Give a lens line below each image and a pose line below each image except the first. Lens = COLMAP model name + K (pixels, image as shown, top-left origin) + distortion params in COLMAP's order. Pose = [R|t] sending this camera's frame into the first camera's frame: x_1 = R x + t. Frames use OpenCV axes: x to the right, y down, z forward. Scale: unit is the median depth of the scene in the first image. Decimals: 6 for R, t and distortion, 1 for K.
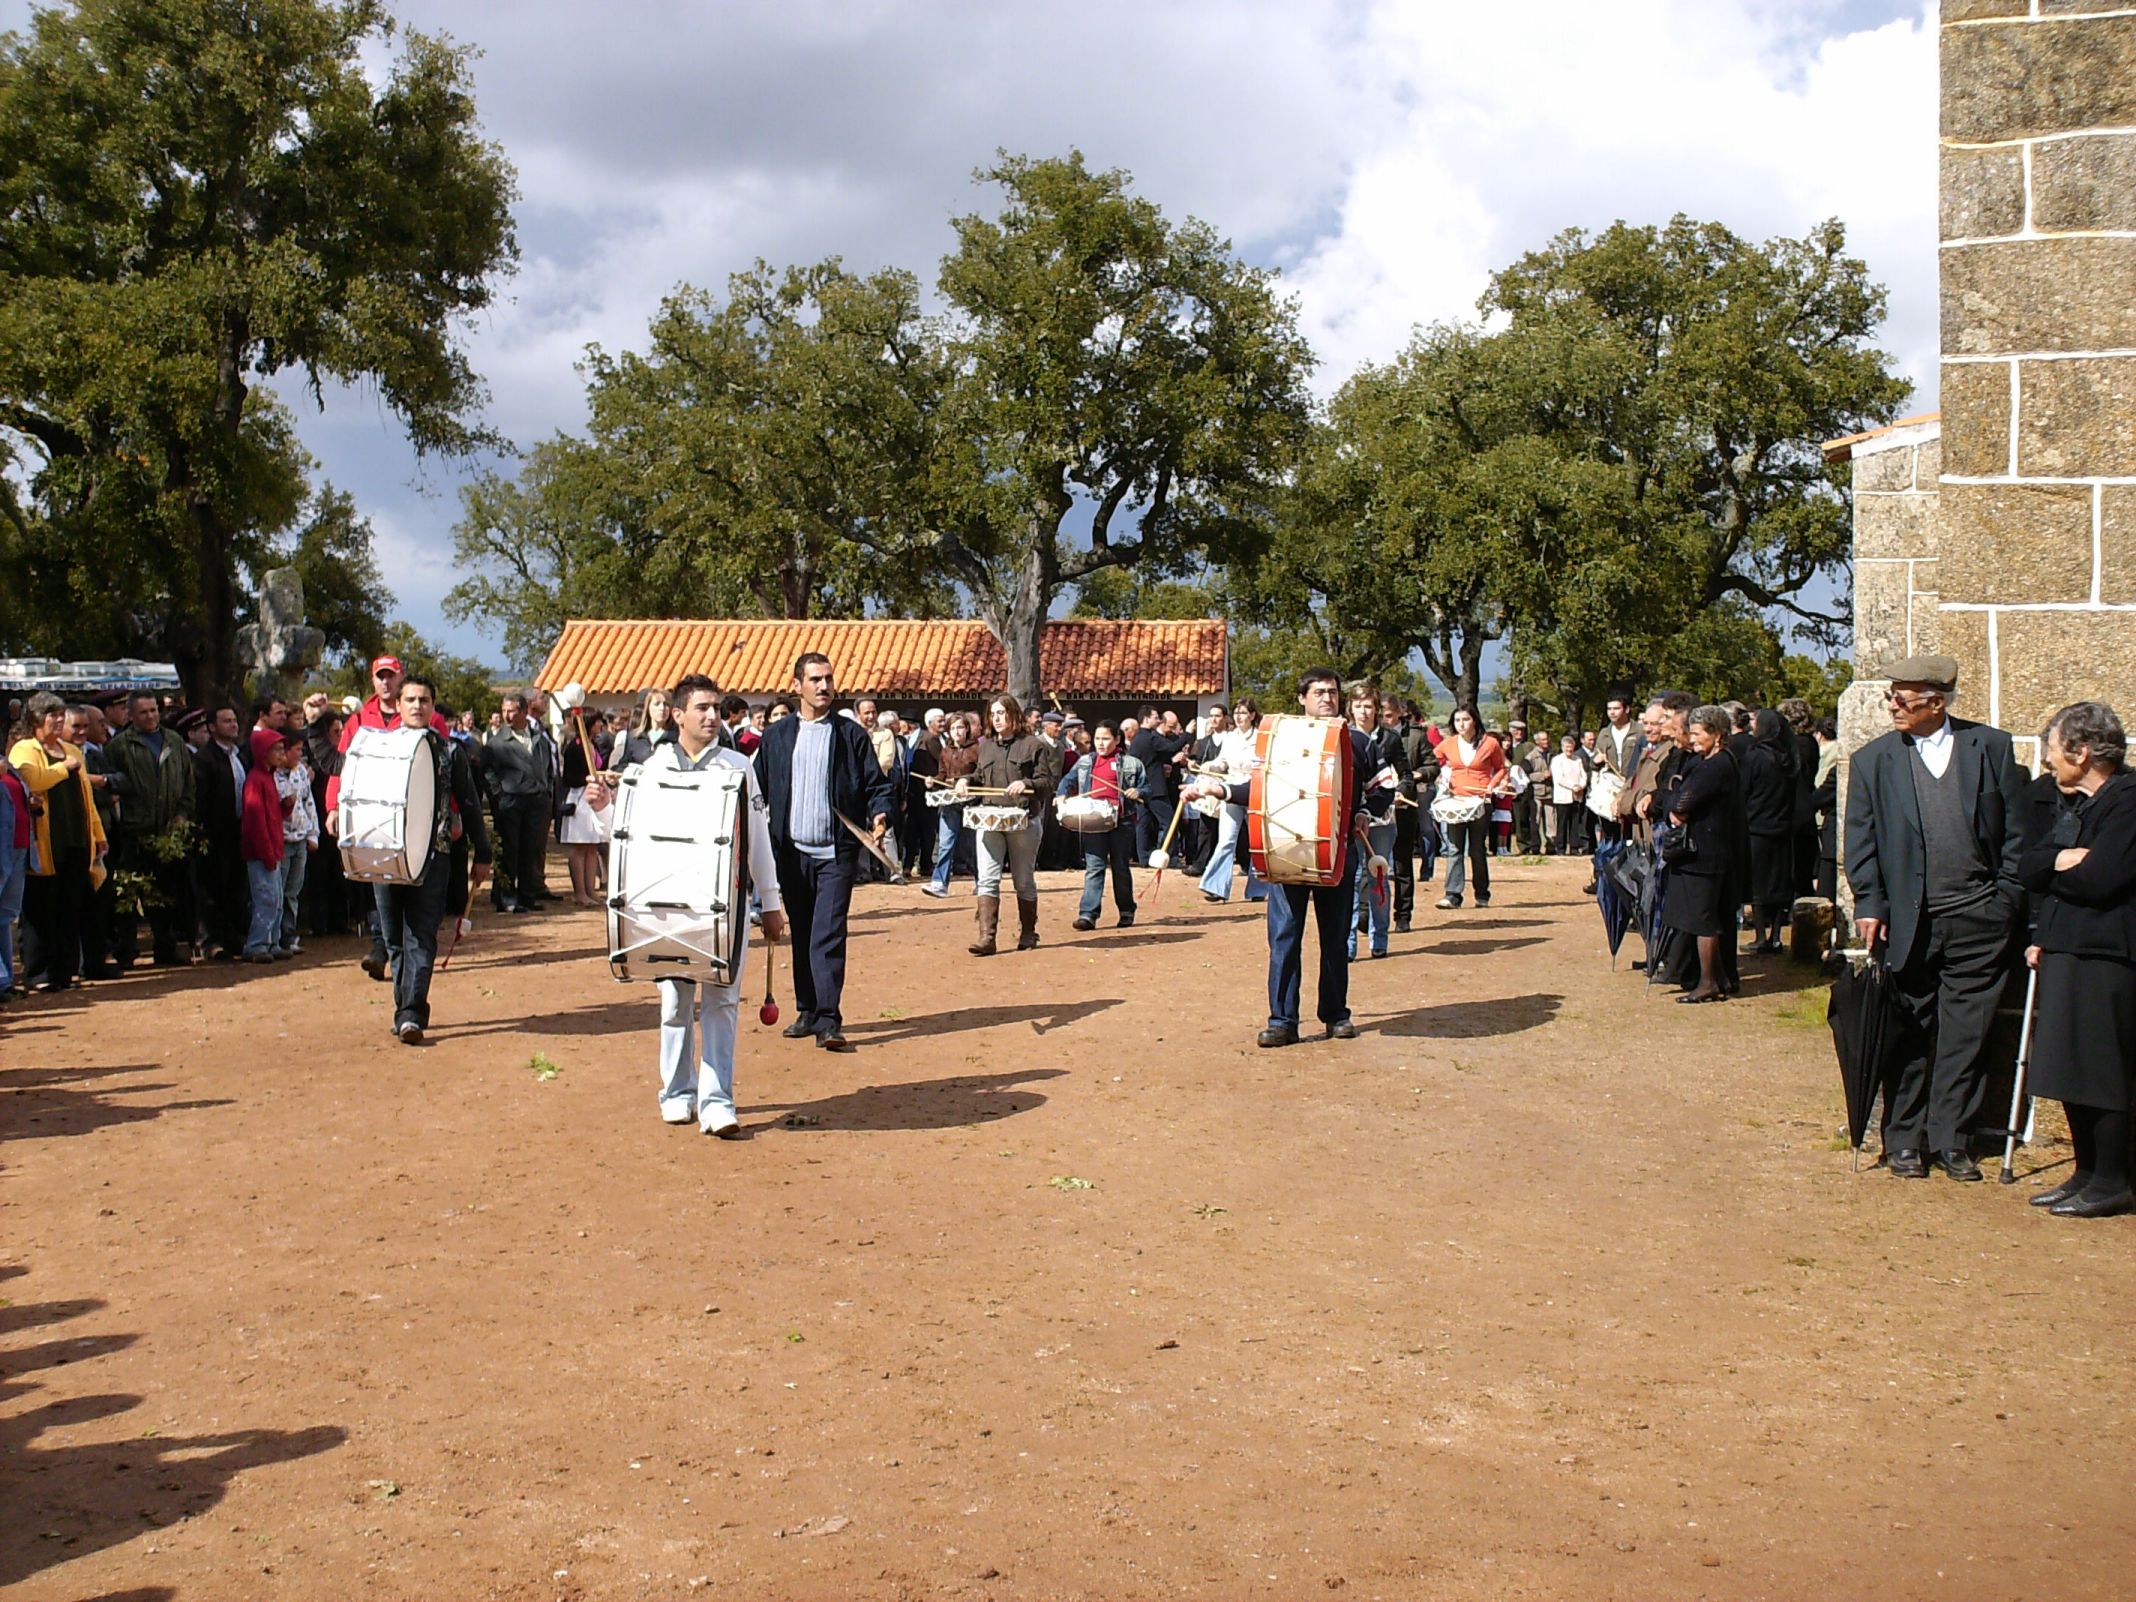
lens RADIAL K [[2538.0, 0, 1061.2], [0, 2538.0, 785.9], [0, 0, 1]] dist [-0.127097, 0.198229]
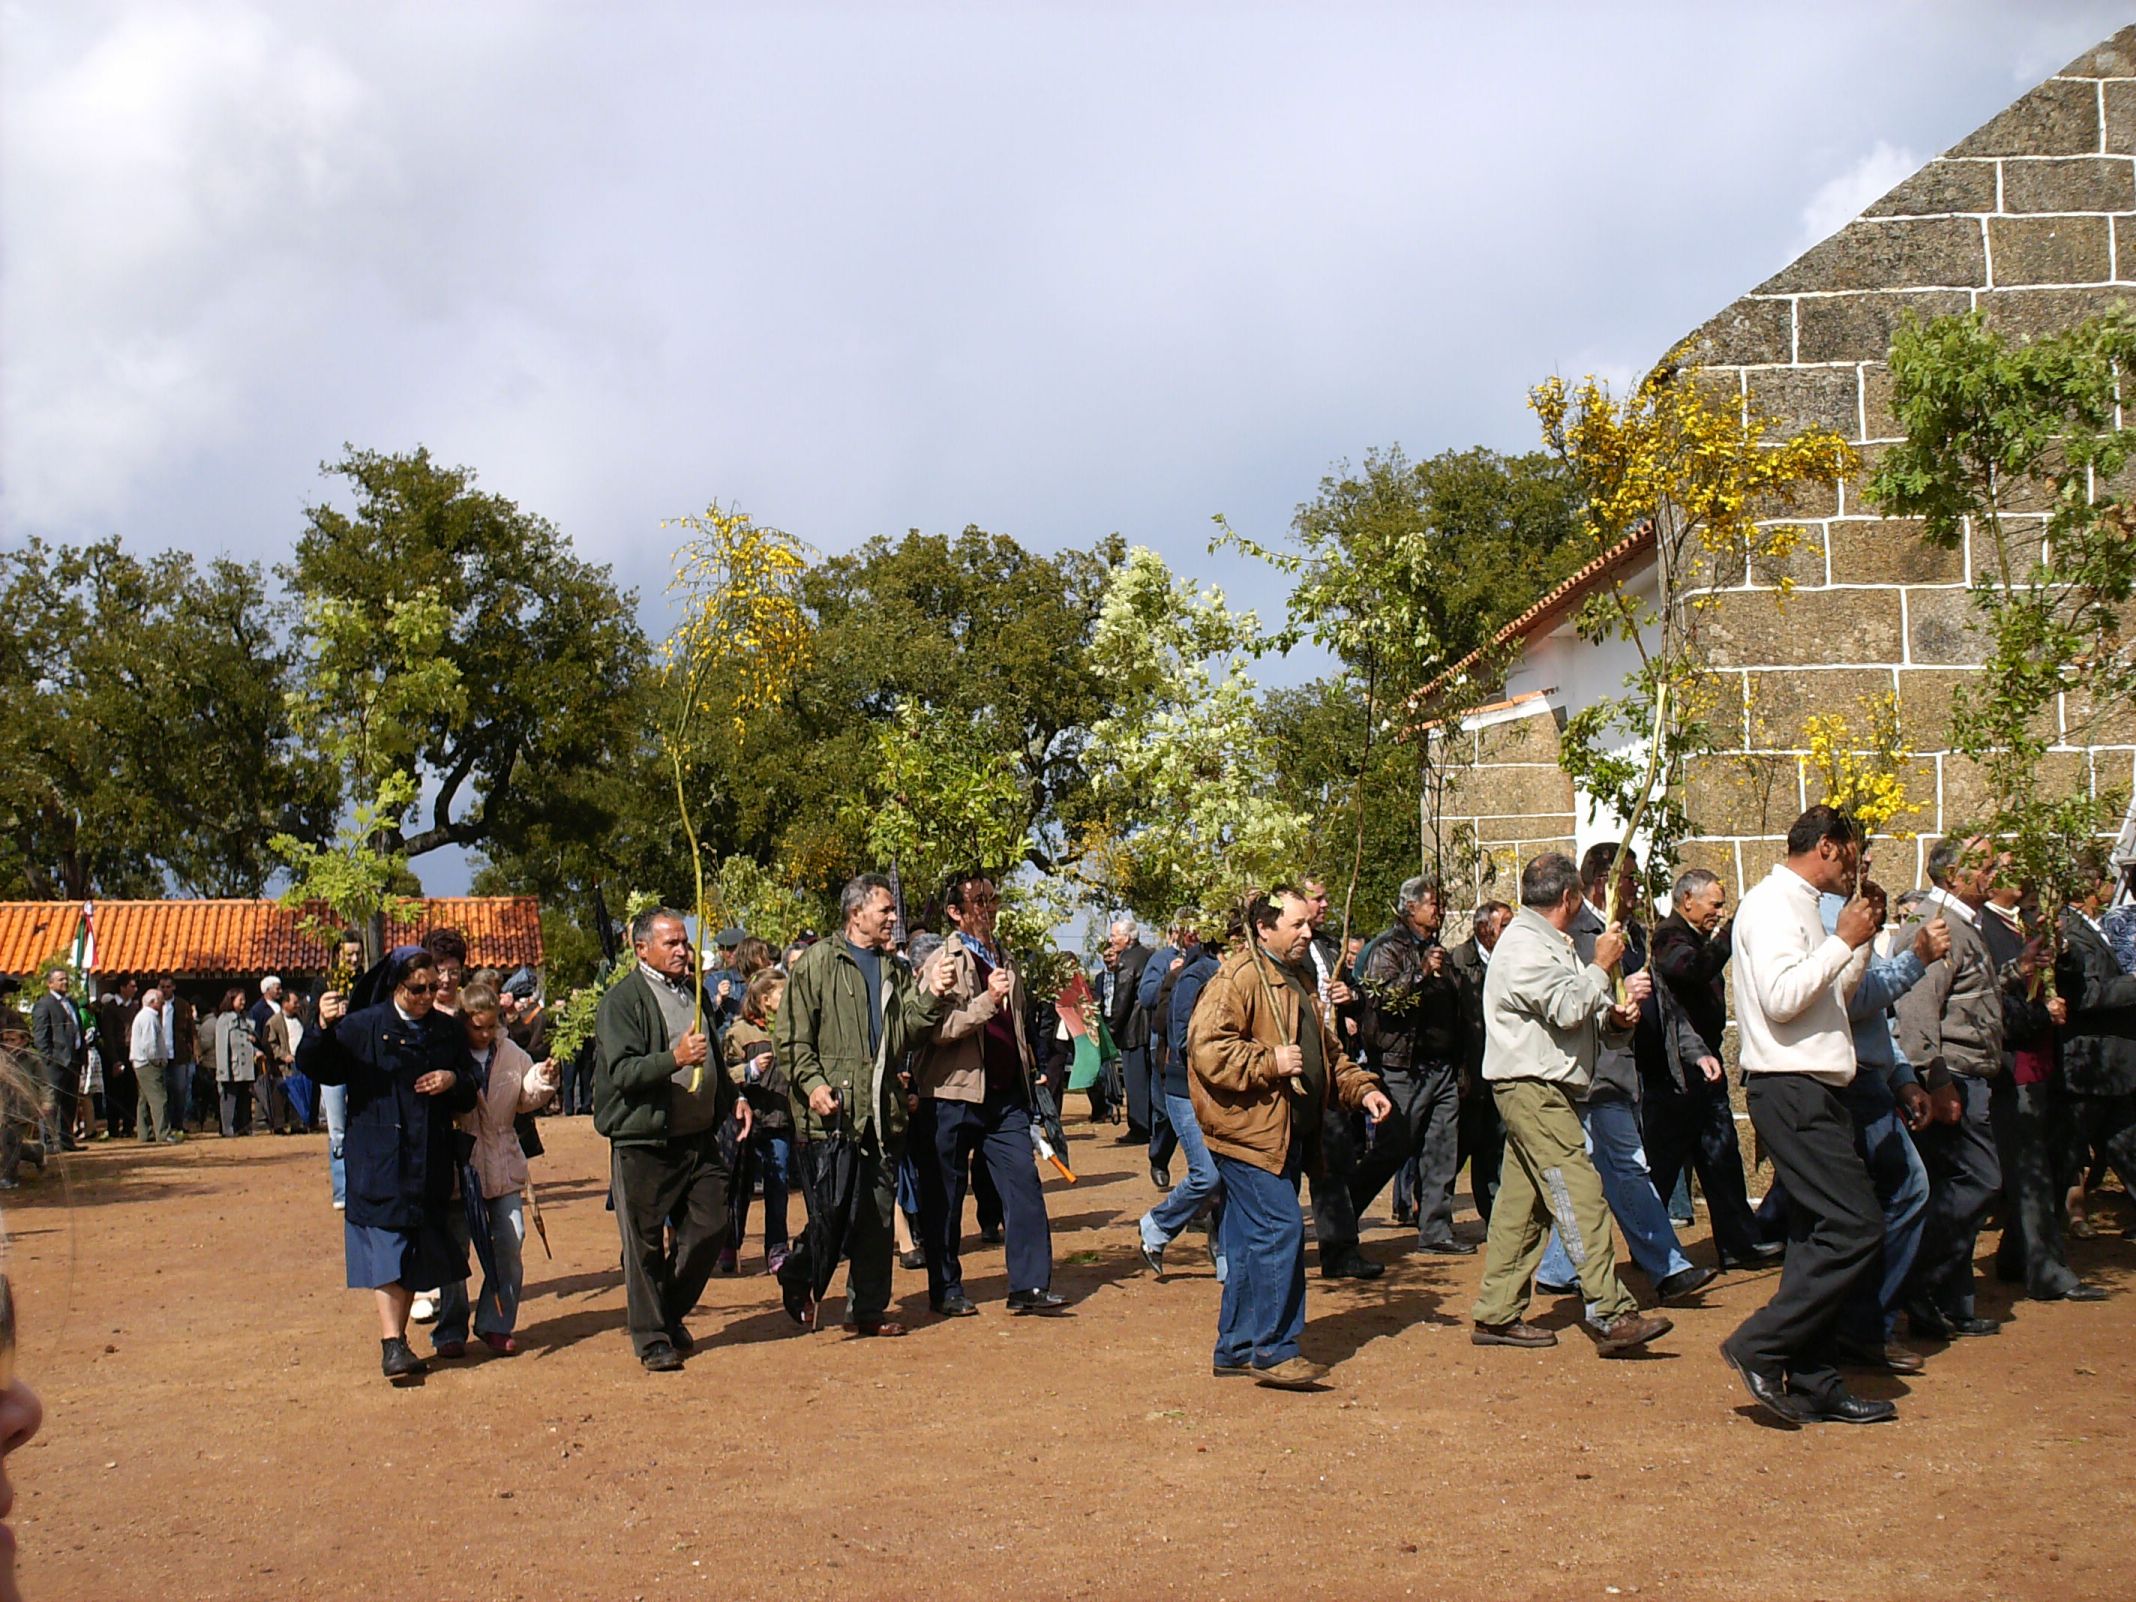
lens RADIAL K [[2538.0, 0, 1061.2], [0, 2538.0, 785.9], [0, 0, 1]] dist [-0.127097, 0.198229]
pose [[0.936768, 0.003823, 0.349929, -0.117394], [0.035860, 0.993628, -0.106855, 0.009381], [-0.348108, 0.112647, 0.930662, -0.053310]]
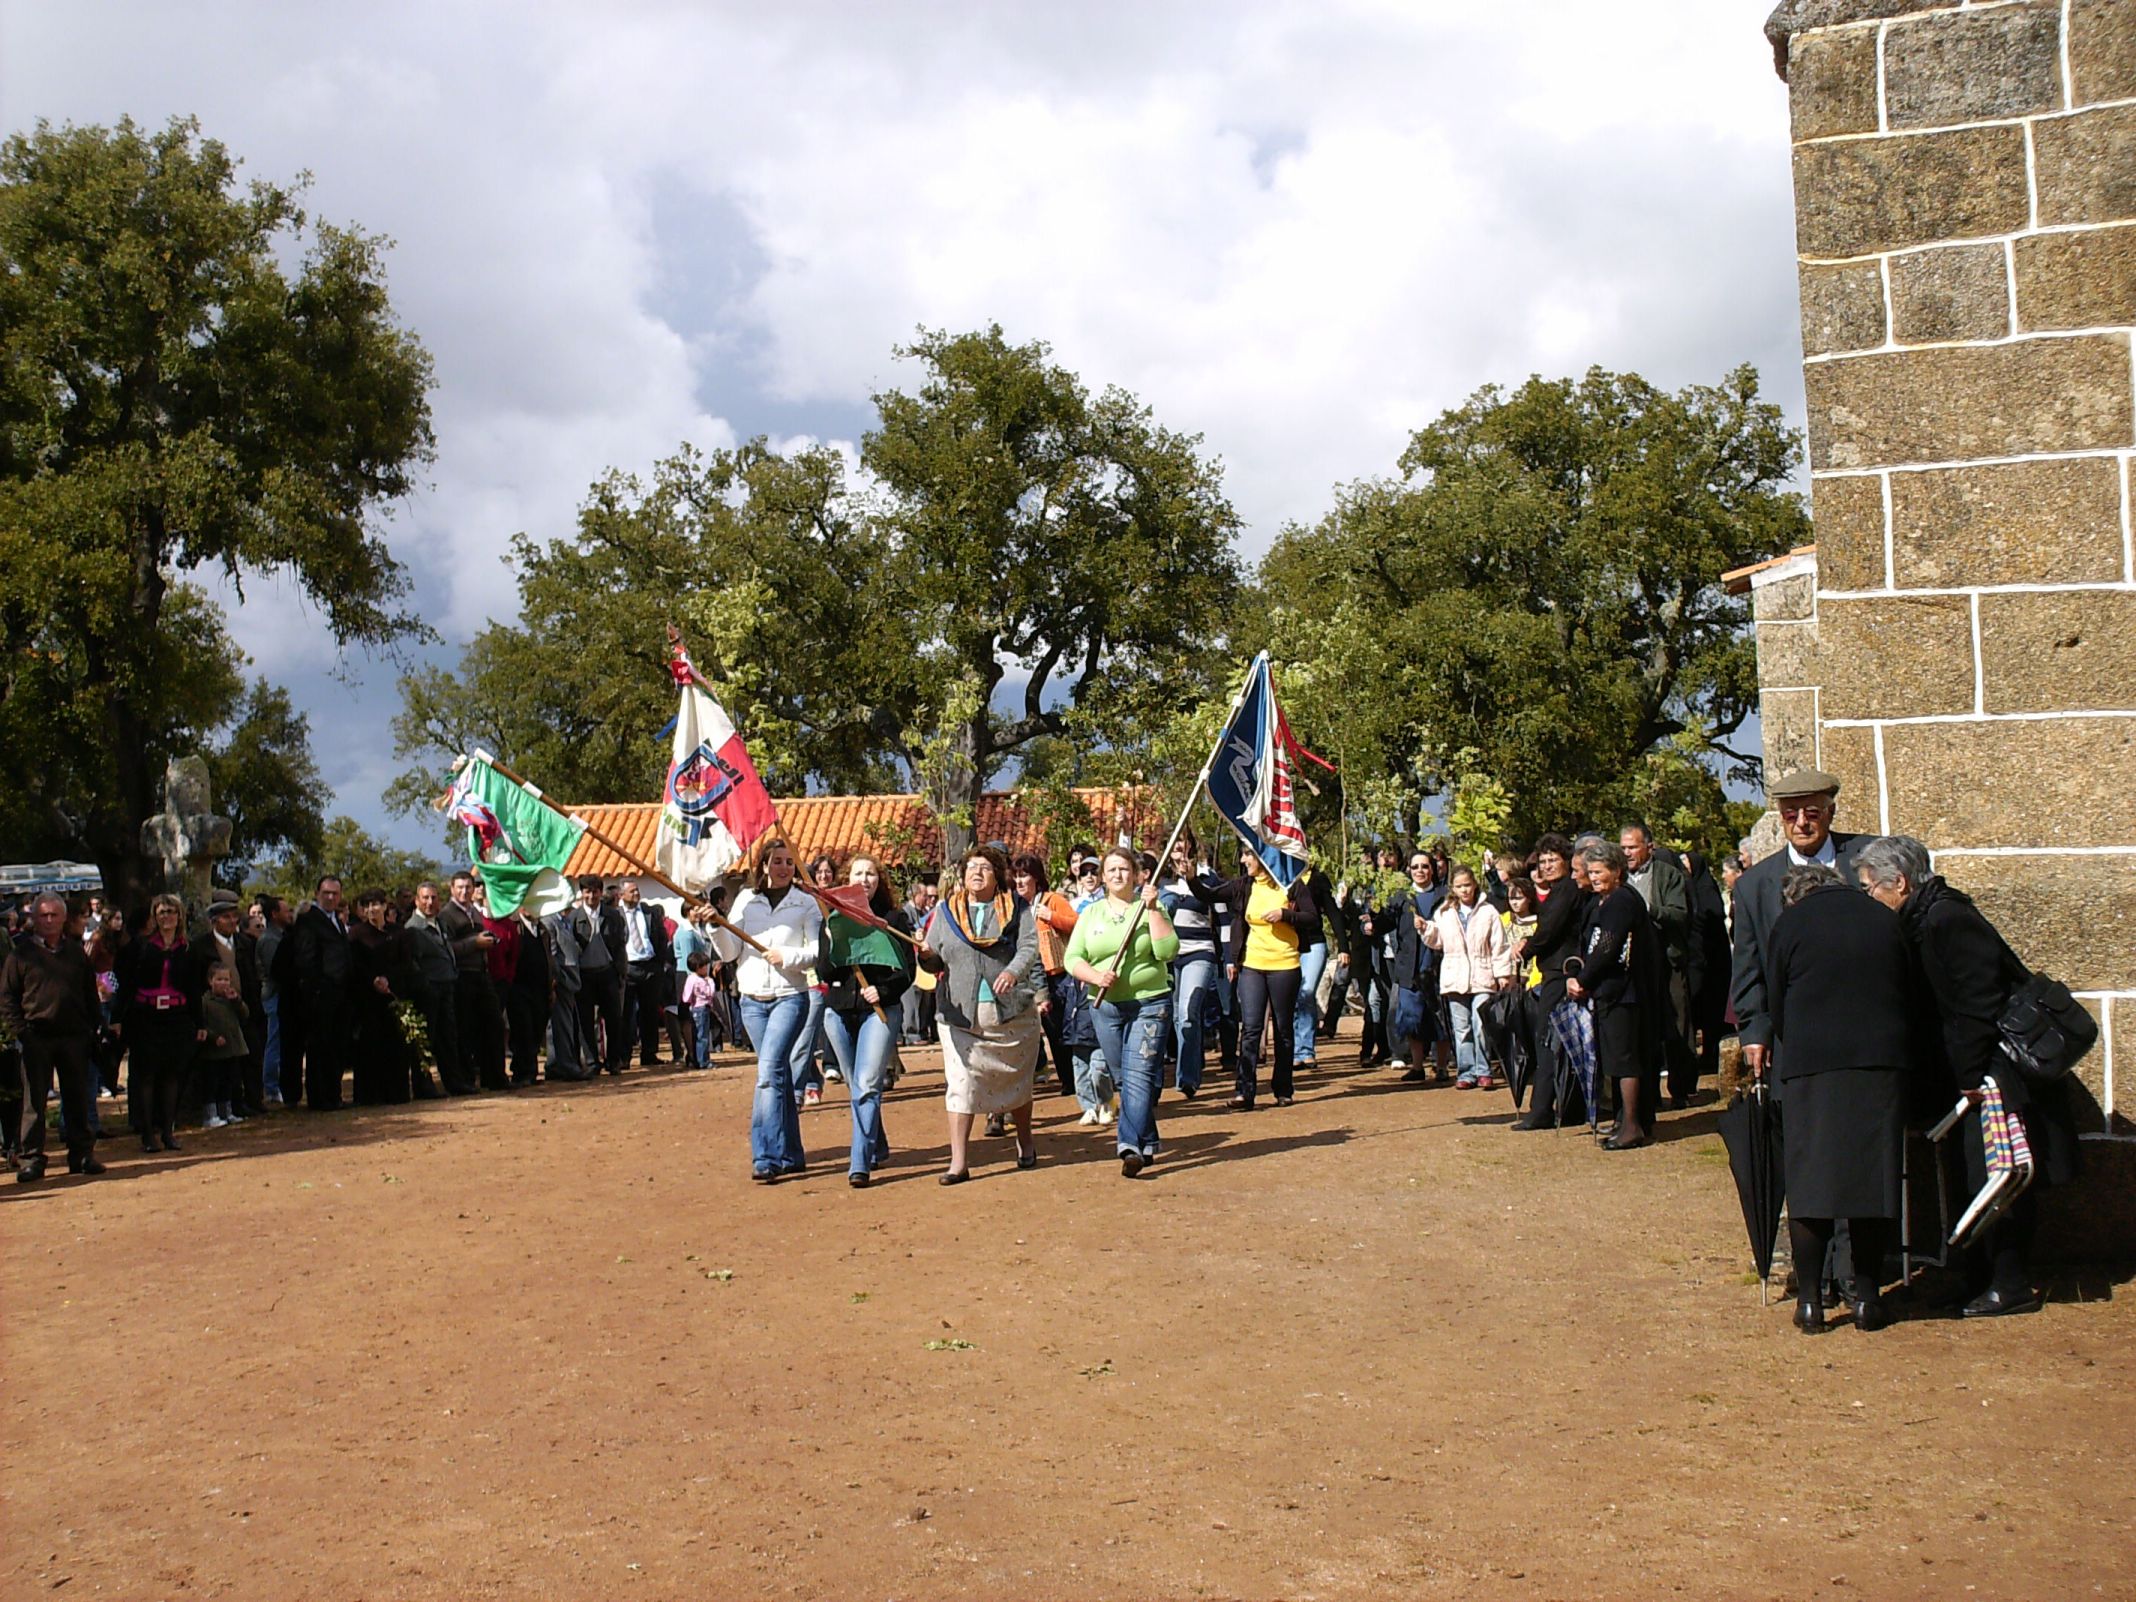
lens RADIAL K [[2538.0, 0, 1061.2], [0, 2538.0, 785.9], [0, 0, 1]] dist [-0.127097, 0.198229]
pose [[0.999218, -0.034799, 0.018797, 0.007285], [0.036011, 0.996998, -0.068548, 0.002253], [-0.016355, 0.069171, 0.997471, 0.004879]]
